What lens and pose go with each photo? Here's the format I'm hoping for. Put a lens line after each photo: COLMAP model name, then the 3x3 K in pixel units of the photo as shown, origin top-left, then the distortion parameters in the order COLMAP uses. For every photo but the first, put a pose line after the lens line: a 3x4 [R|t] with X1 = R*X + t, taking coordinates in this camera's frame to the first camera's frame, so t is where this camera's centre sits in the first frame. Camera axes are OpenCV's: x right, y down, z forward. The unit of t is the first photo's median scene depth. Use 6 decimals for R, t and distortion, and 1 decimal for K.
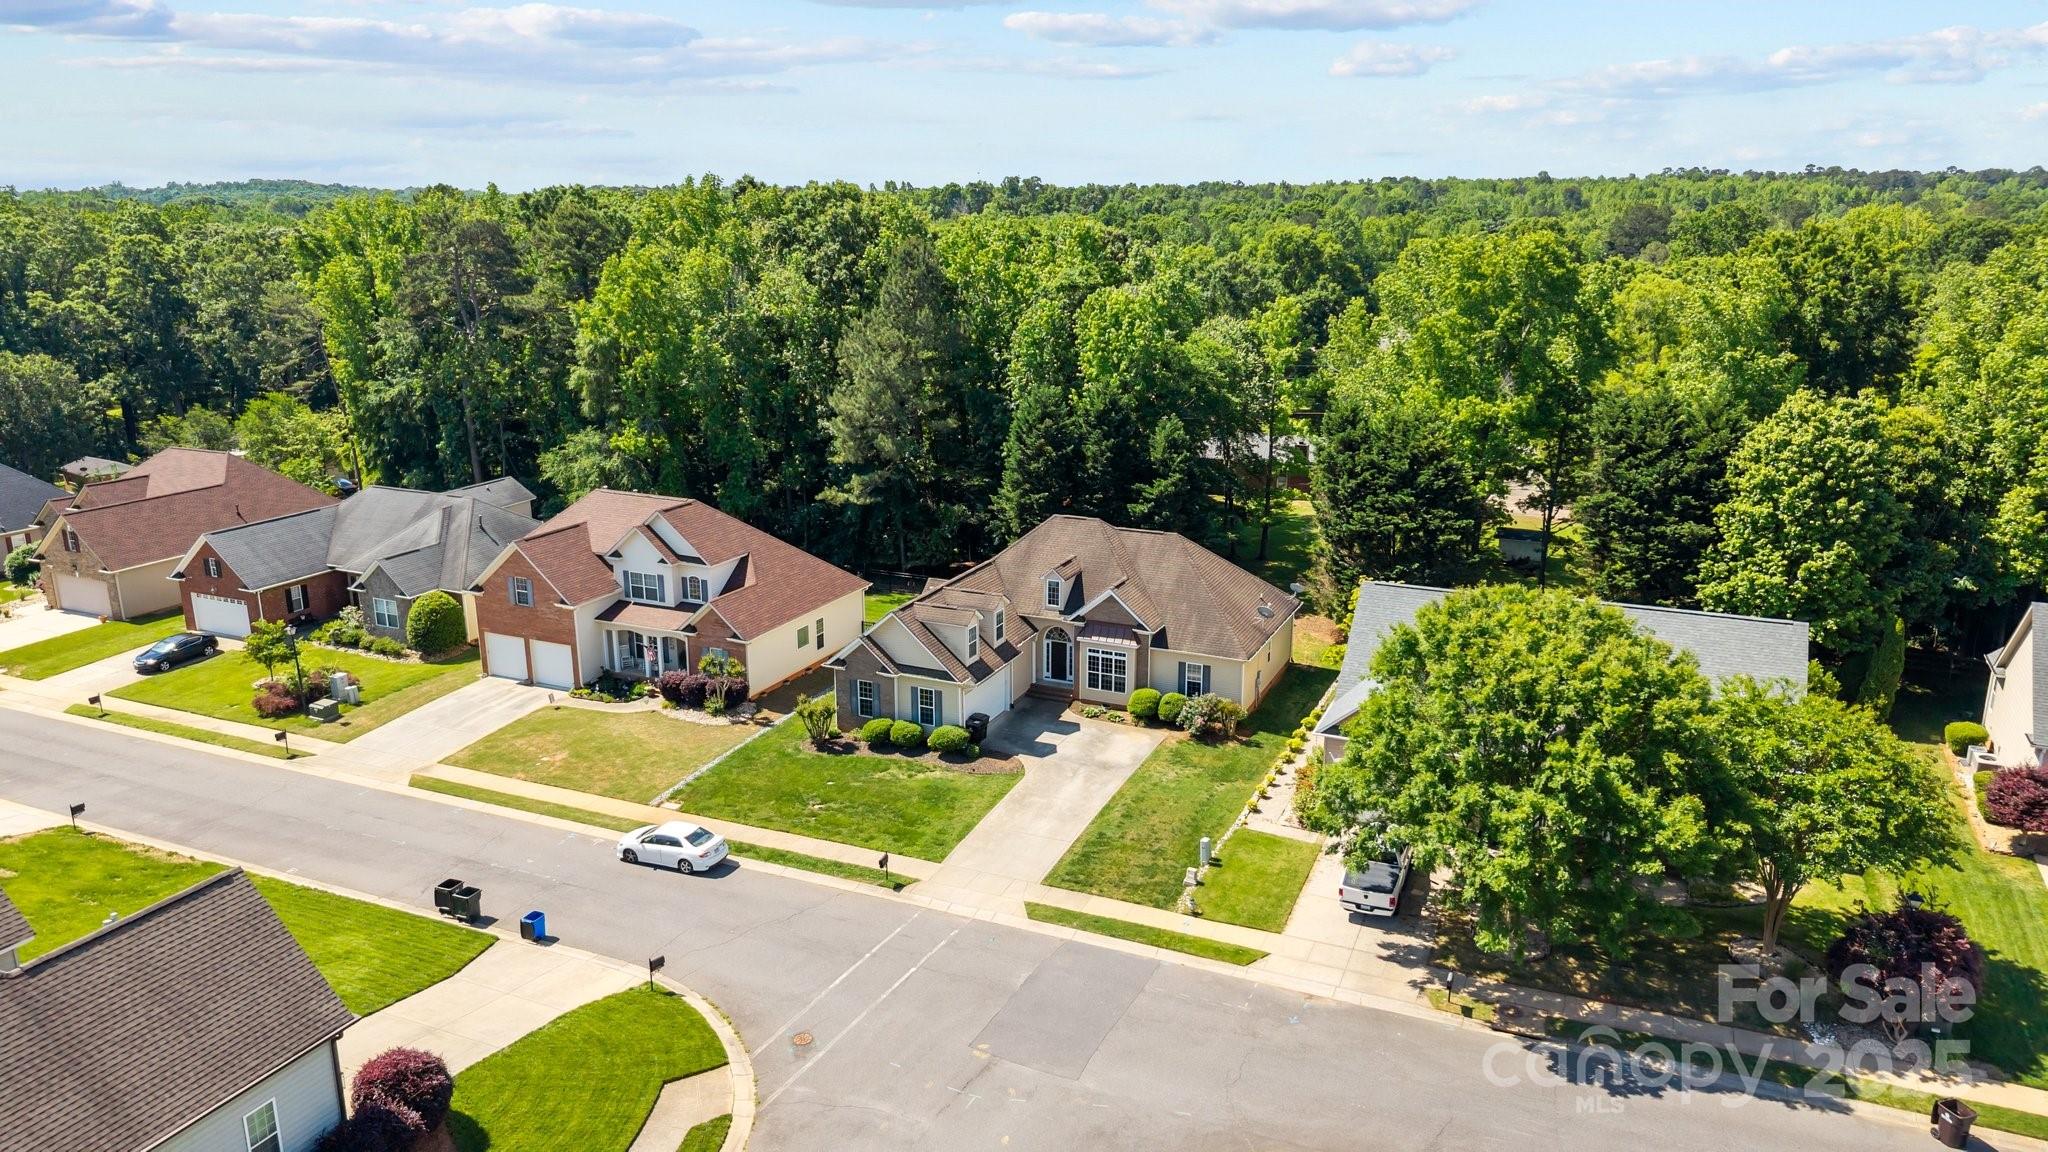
lens RADIAL K [[1392.2, 0, 1012.0], [0, 1392.2, 582.5], [0, 0, 1]] dist [0.037882, -0.075504]
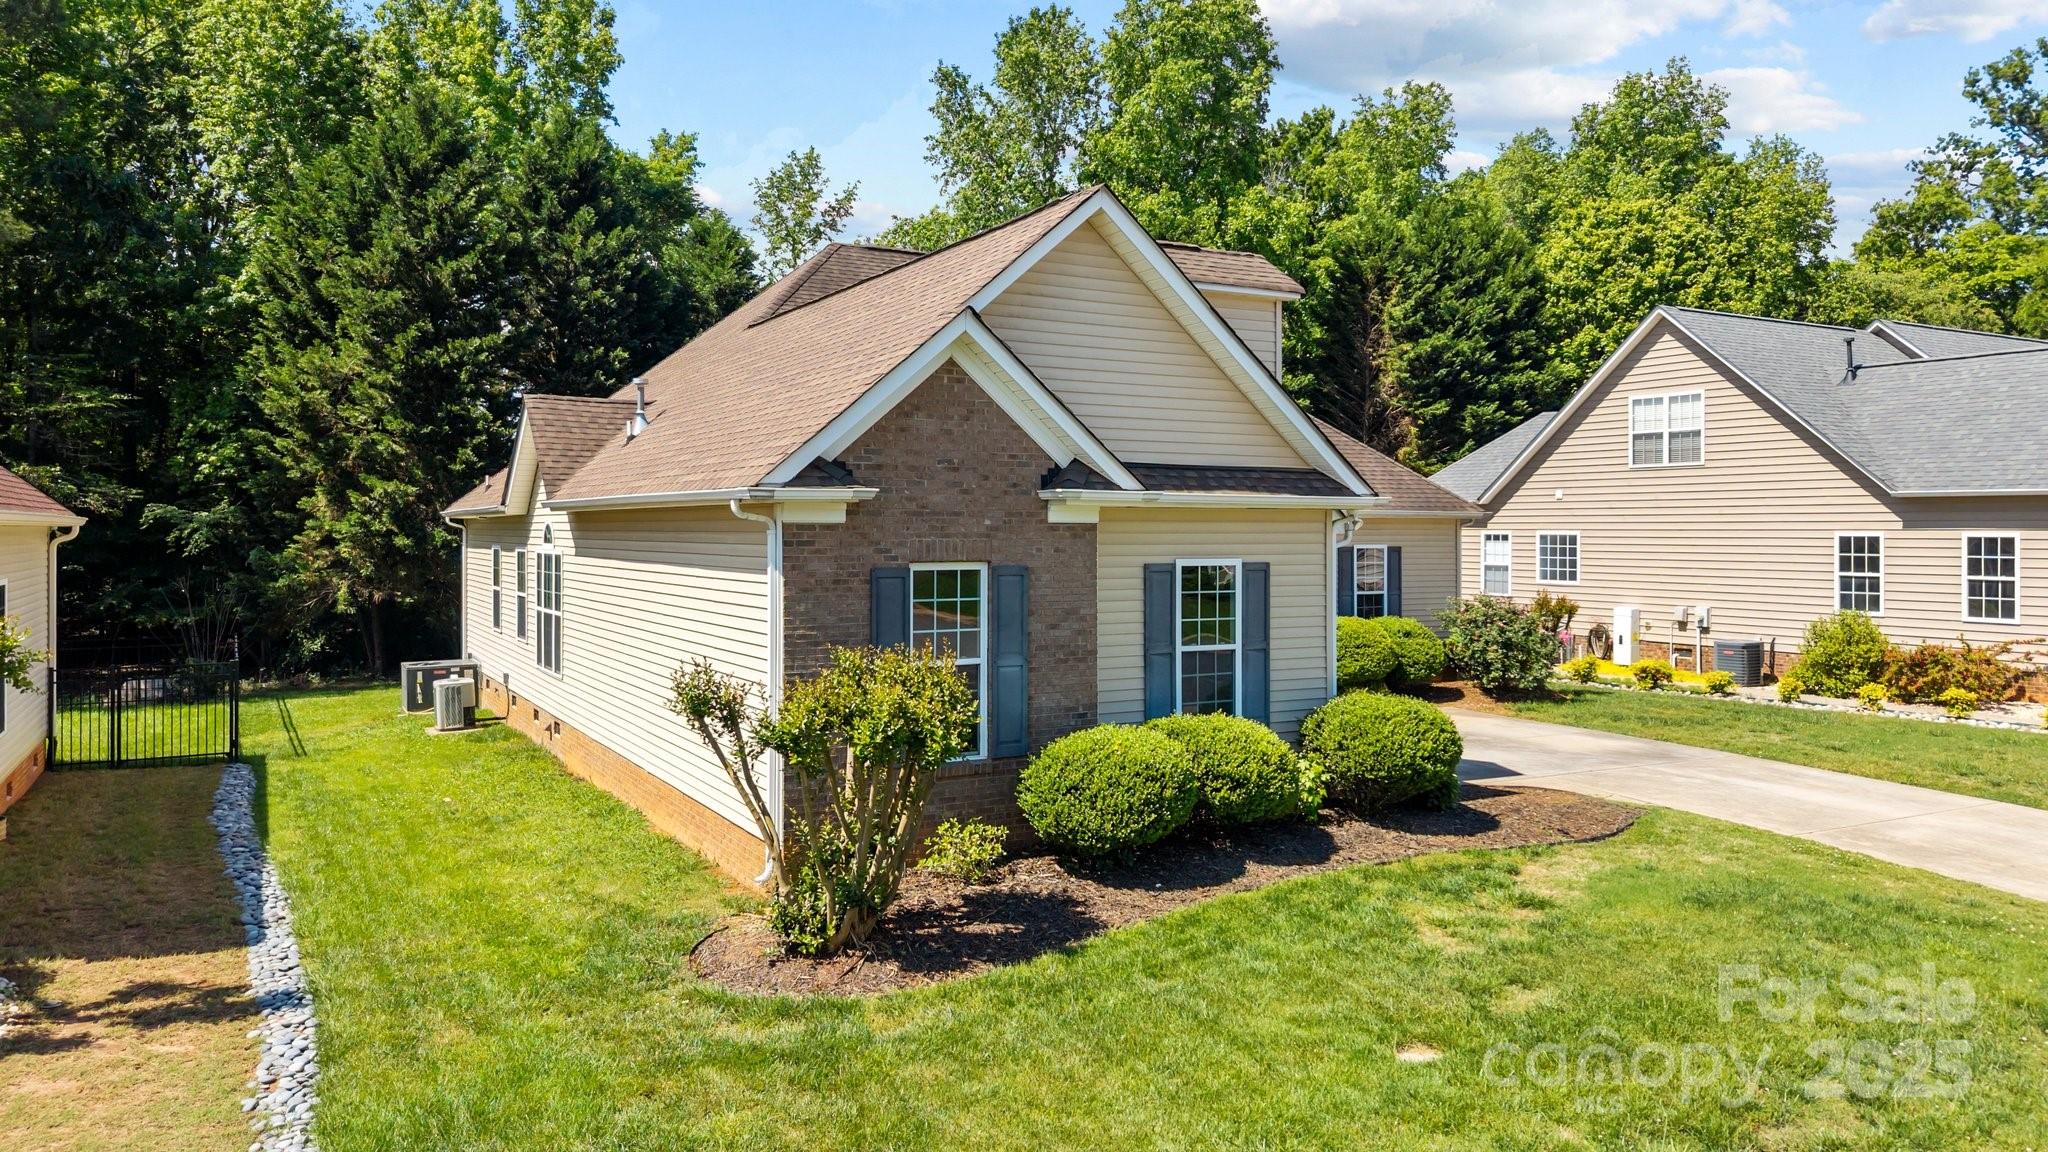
lens RADIAL K [[1396.4, 0, 1021.7], [0, 1396.4, 501.6], [0, 0, 1]] dist [-0.001427, -0.005444]
pose [[0.589309, 0.018930, 0.807686, -0.258738], [0.208558, 0.962276, -0.174723, 0.097978], [-0.780524, 0.271415, 0.563130, 0.875227]]
